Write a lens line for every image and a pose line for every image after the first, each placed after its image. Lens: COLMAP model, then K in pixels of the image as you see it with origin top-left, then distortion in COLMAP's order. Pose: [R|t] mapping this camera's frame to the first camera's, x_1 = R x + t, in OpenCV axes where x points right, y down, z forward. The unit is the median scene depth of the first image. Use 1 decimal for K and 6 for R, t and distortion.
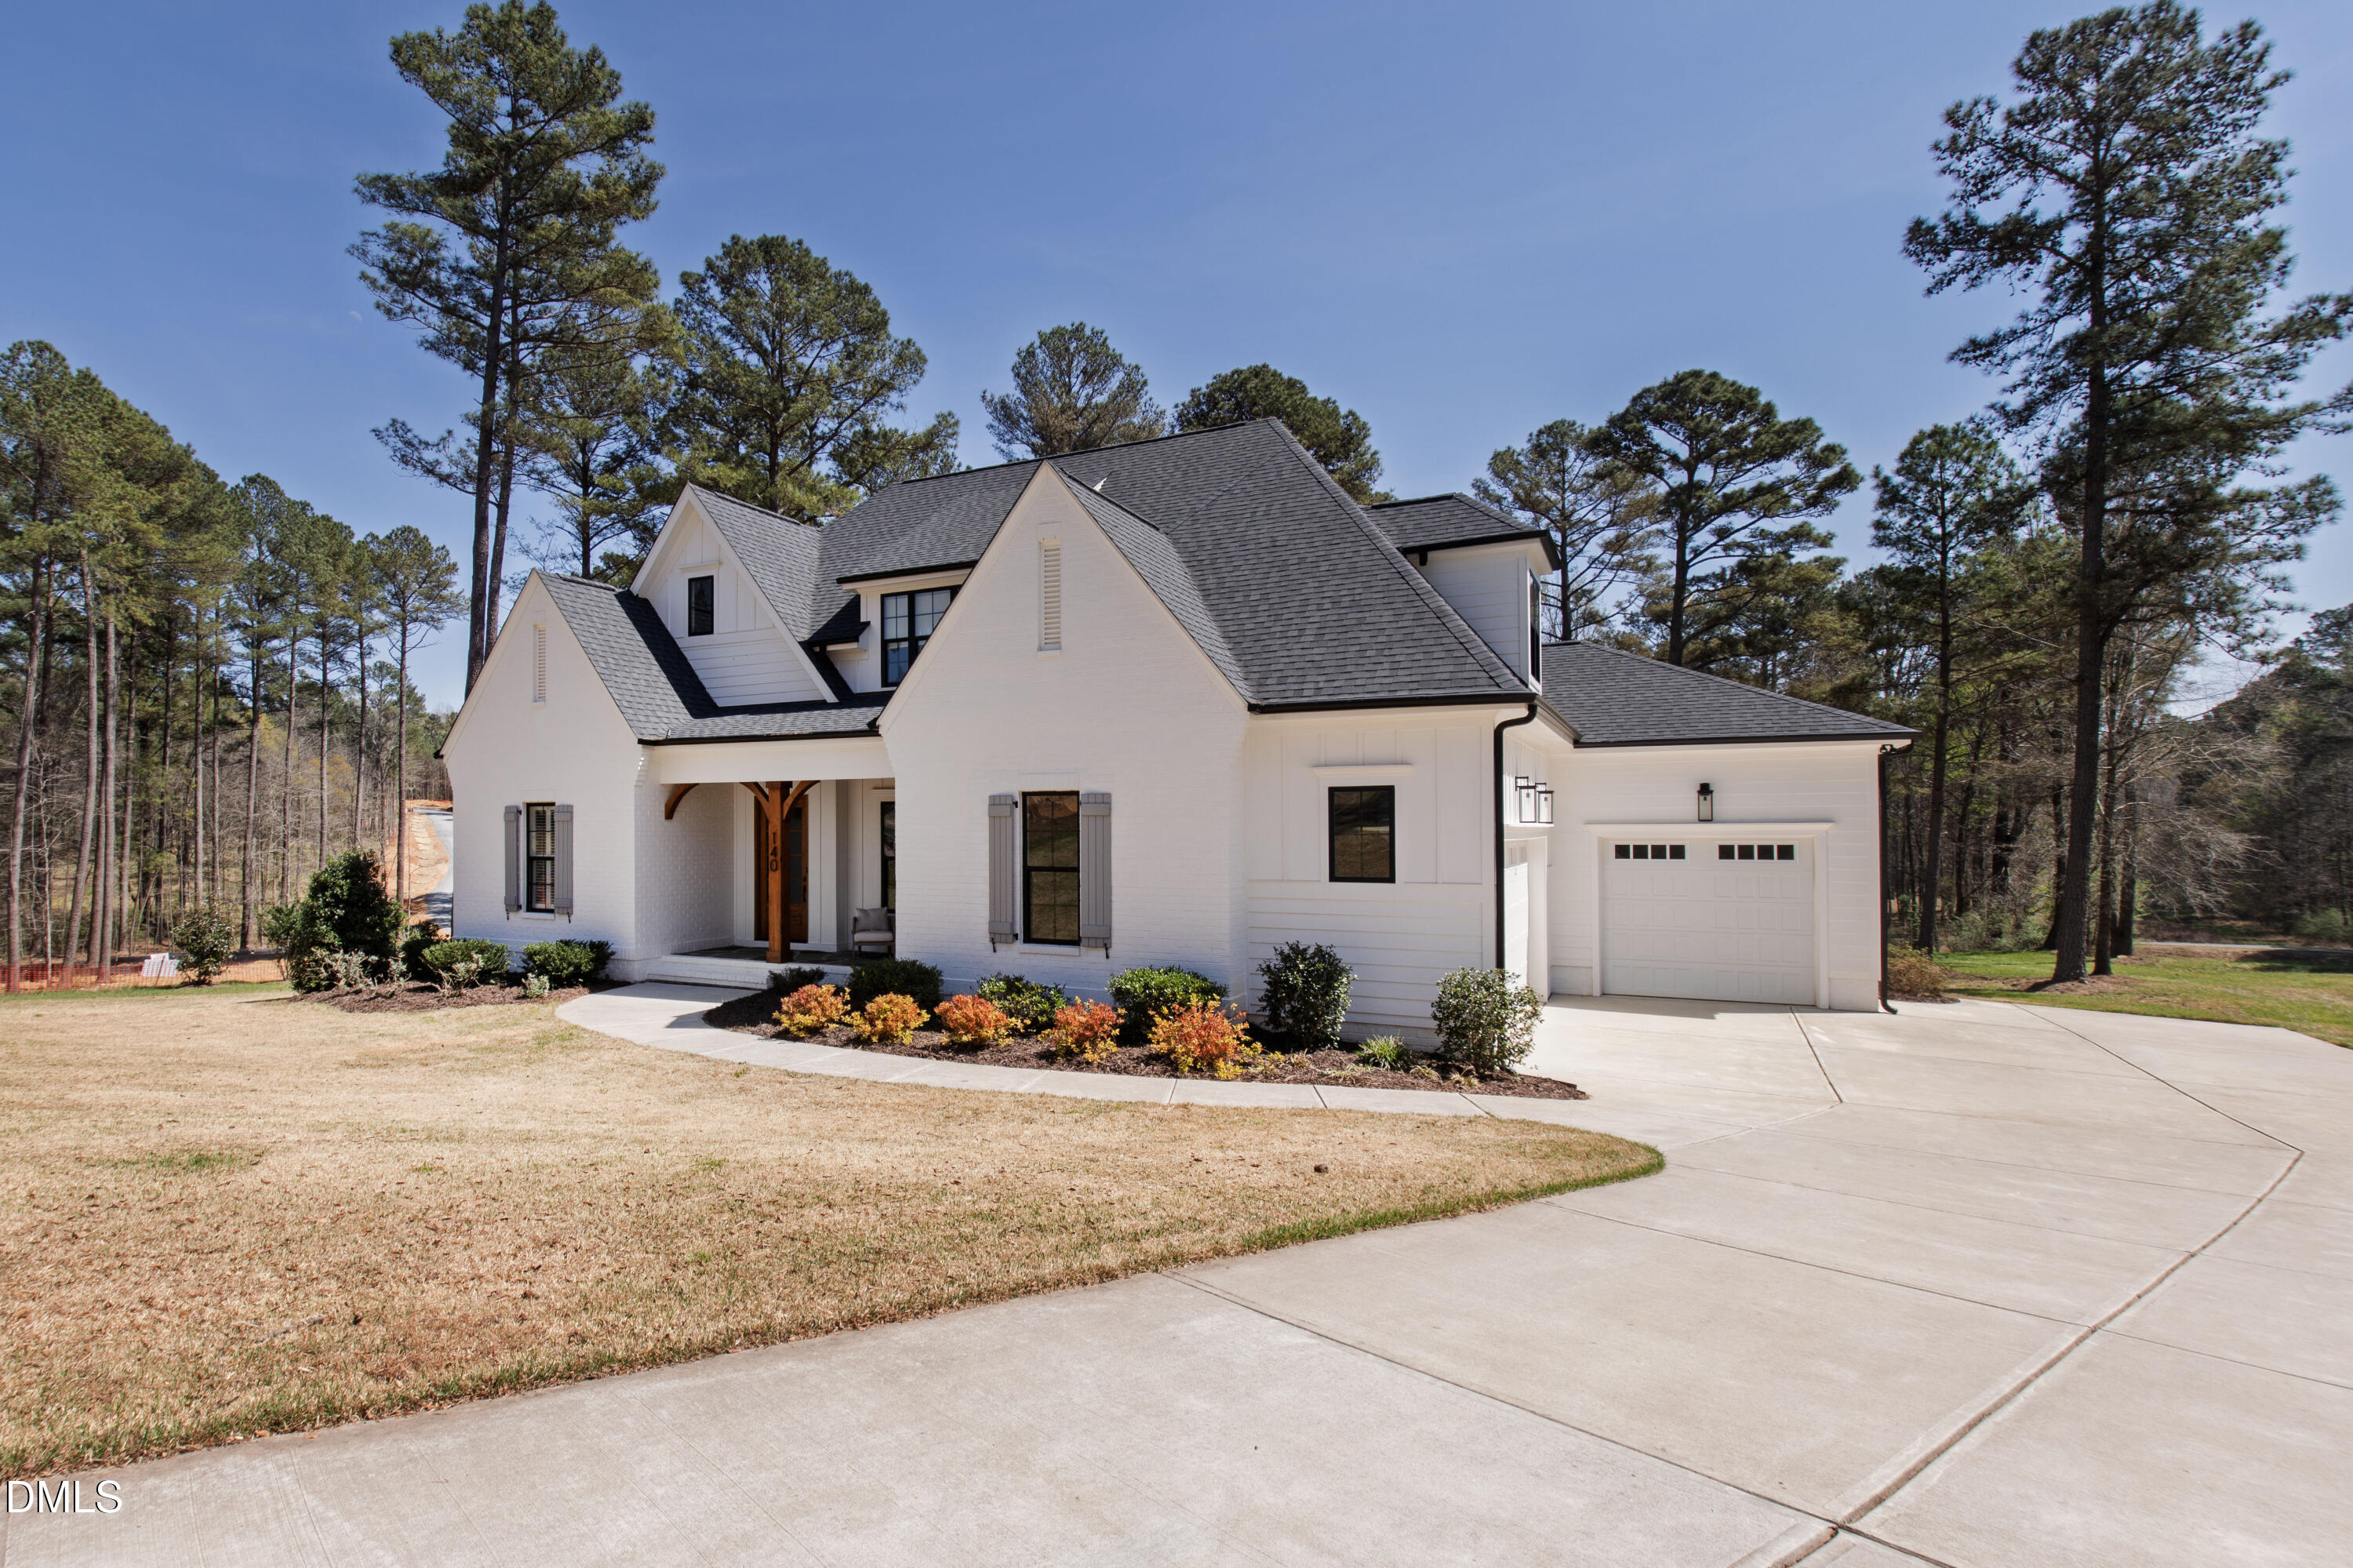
lens RADIAL K [[1325.8, 0, 1036.5], [0, 1325.8, 821.0], [0, 0, 1]] dist [0.004476, -0.000026]
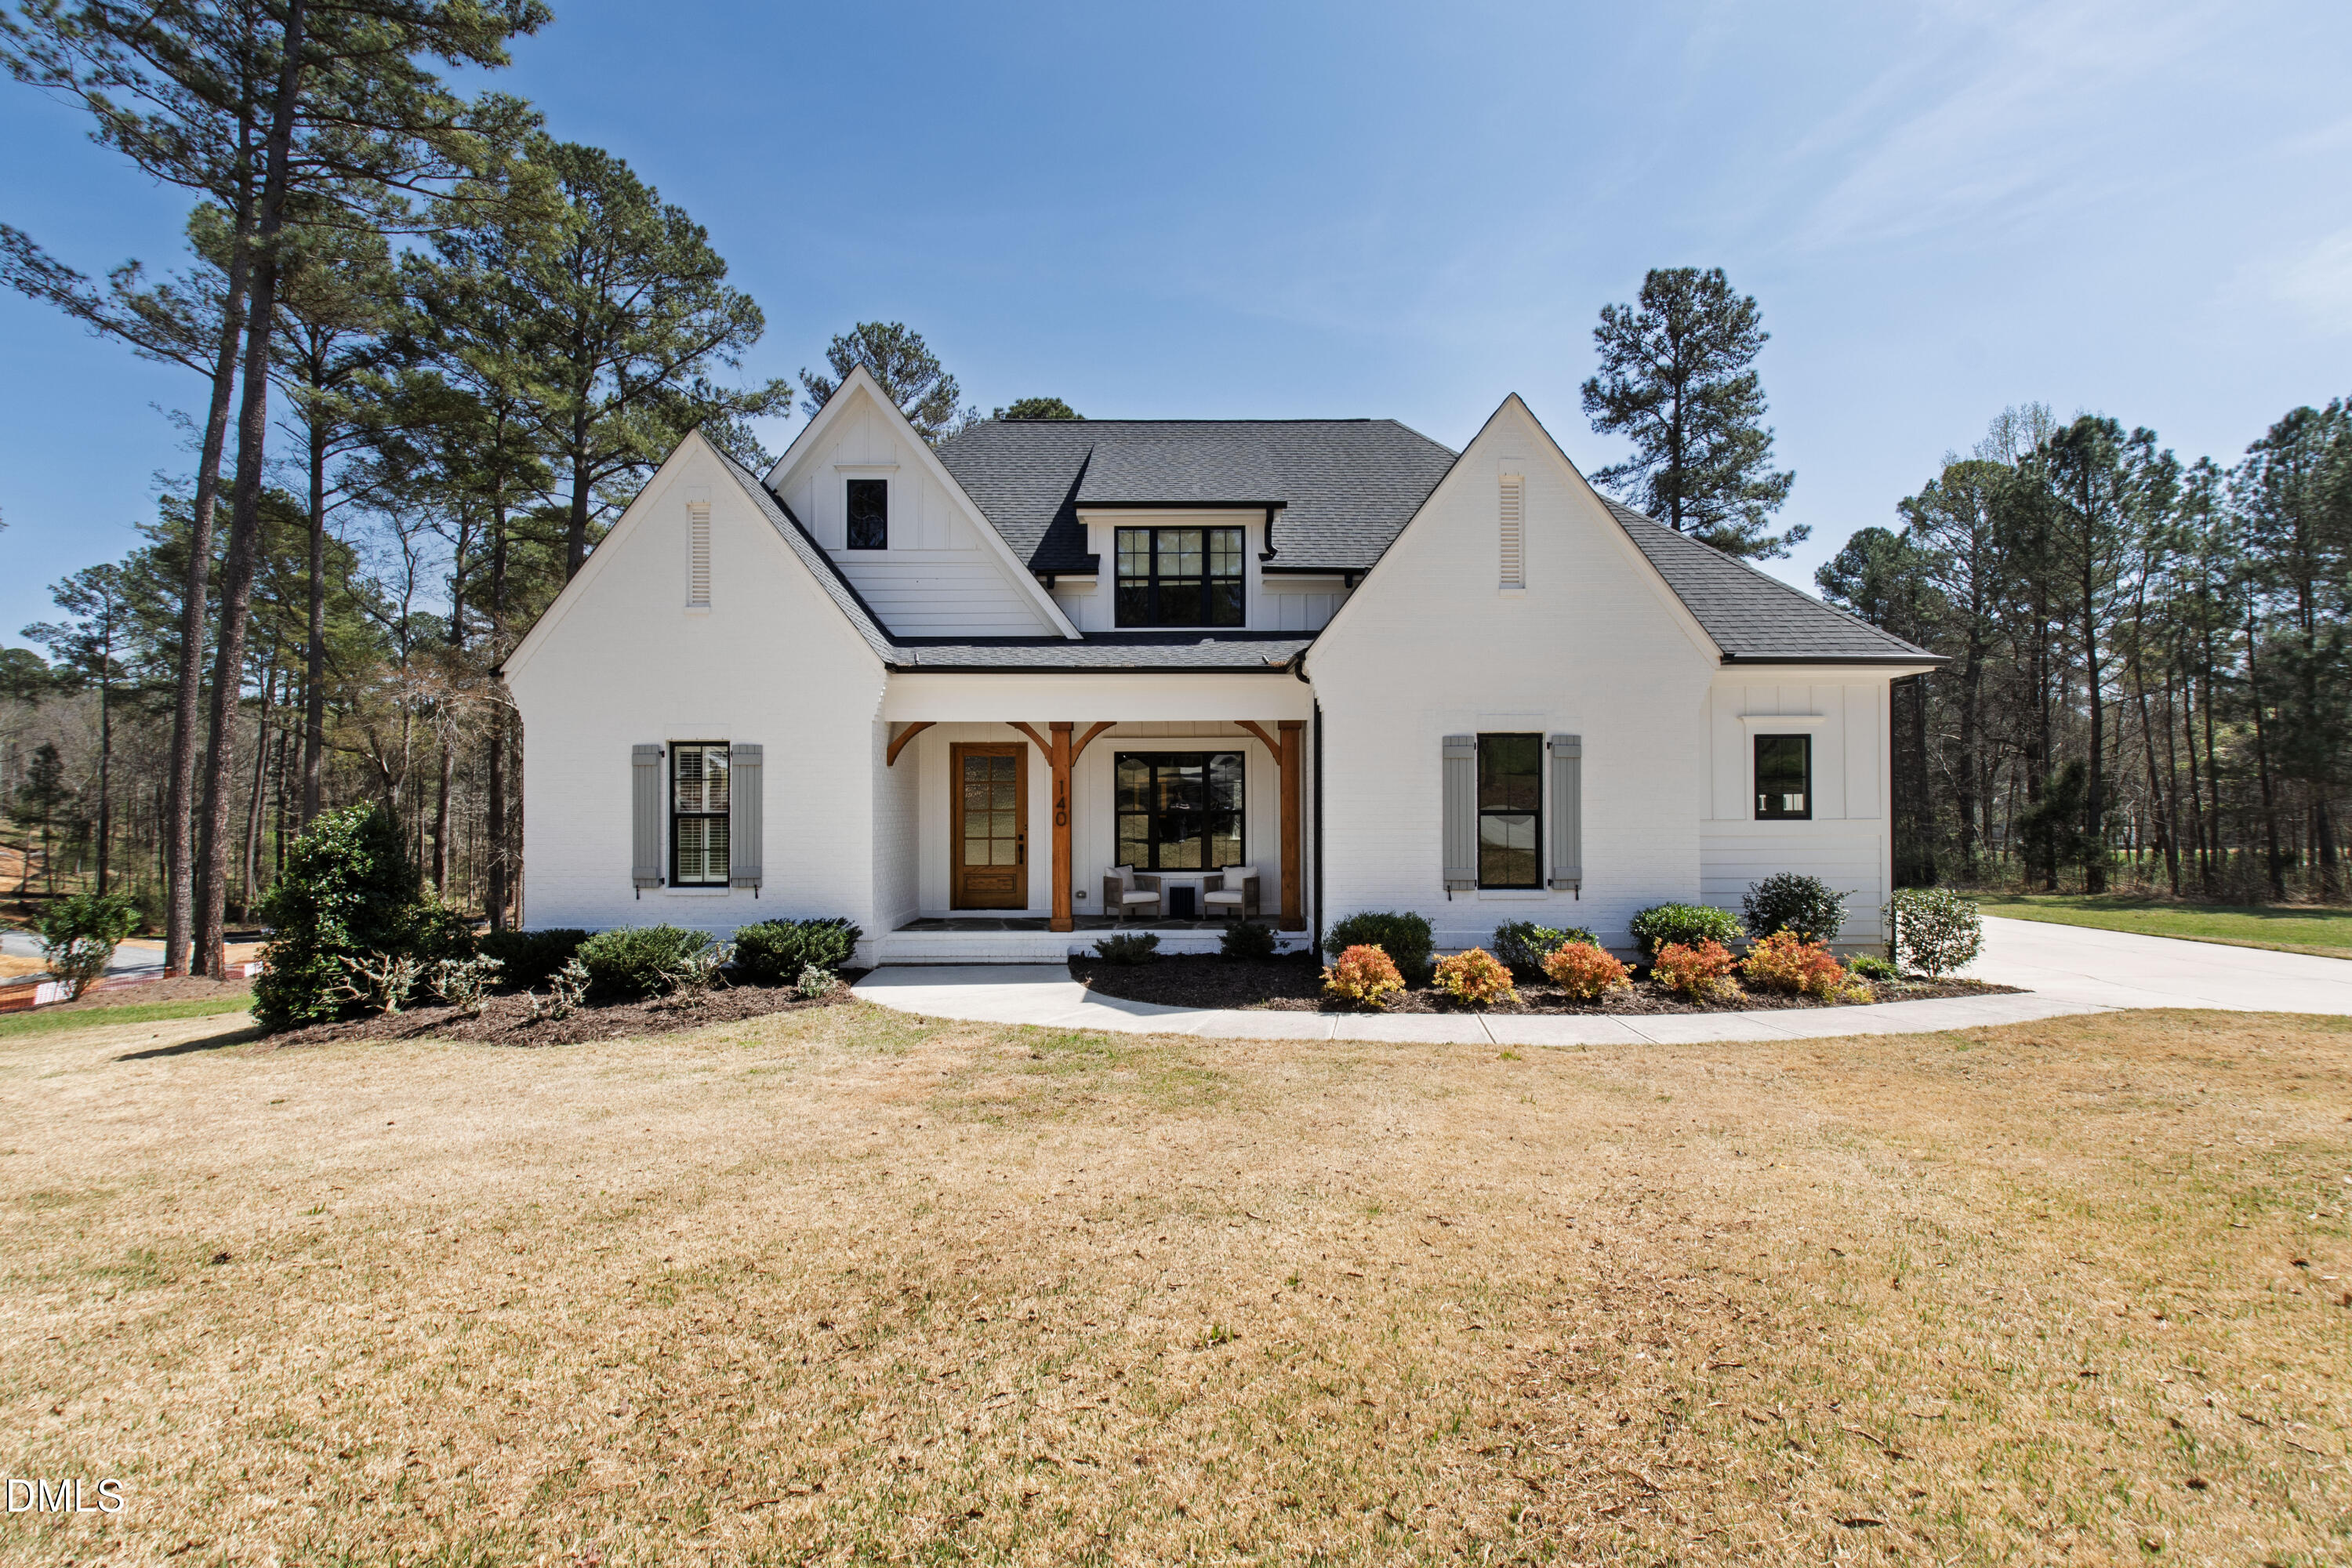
lens RADIAL K [[1038.7, 0, 1178.1], [0, 1038.7, 818.0], [0, 0, 1]] dist [-0.000212, 0.001211]
pose [[0.855508, -0.007710, 0.517731, -0.450163], [0.001495, 0.999922, 0.012421, 0.022918], [-0.517787, -0.009852, 0.855453, 0.354532]]
